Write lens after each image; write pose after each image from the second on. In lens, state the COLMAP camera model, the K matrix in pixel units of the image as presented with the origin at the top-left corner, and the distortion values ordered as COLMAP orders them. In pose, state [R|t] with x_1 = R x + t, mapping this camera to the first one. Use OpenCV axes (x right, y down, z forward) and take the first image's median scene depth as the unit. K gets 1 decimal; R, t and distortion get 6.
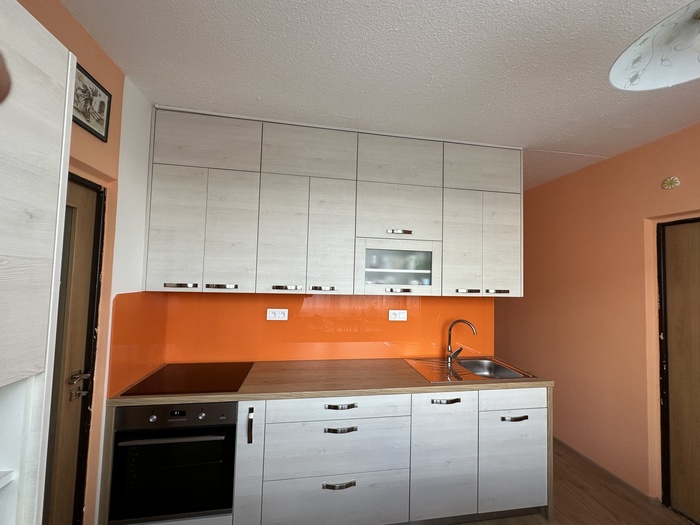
lens RADIAL K [[278.2, 0, 350.7], [0, 278.2, 262.9], [0, 0, 1]] dist [-0.002604, 0.000534]
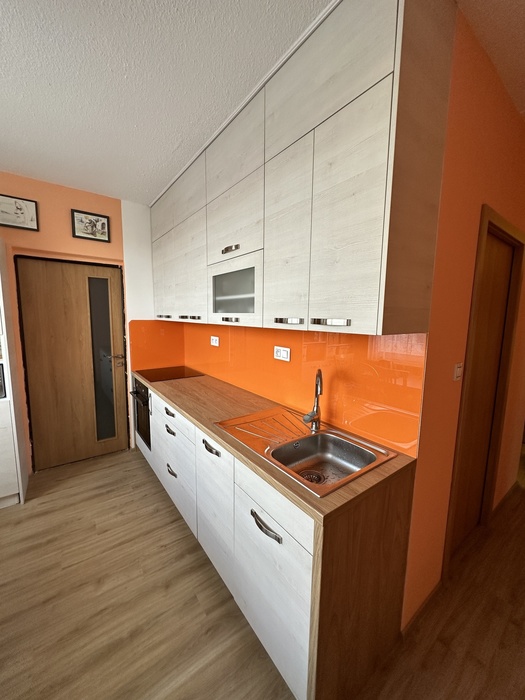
lens RADIAL K [[278.2, 0, 261.6], [0, 278.2, 350.5], [0, 0, 1]] dist [-0.002604, 0.000534]
pose [[0.454789, 0.090981, -0.885940, 1.102071], [0.041396, 0.991534, 0.123075, 0.100948], [0.889636, -0.092647, 0.447173, 0.759766]]
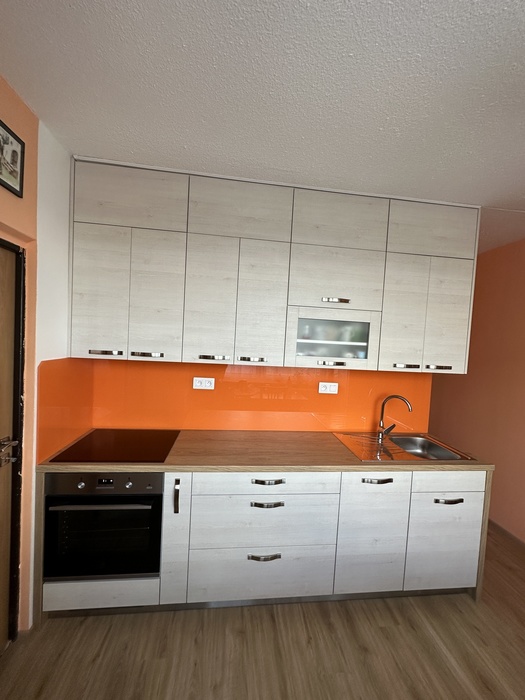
lens RADIAL K [[278.2, 0, 261.6], [0, 278.2, 350.5], [0, 0, 1]] dist [-0.002604, 0.000534]
pose [[0.998428, 0.029016, -0.047944, -0.022409], [-0.024692, 0.995776, 0.088437, -0.024656], [0.050308, -0.087115, 0.994927, 0.062676]]
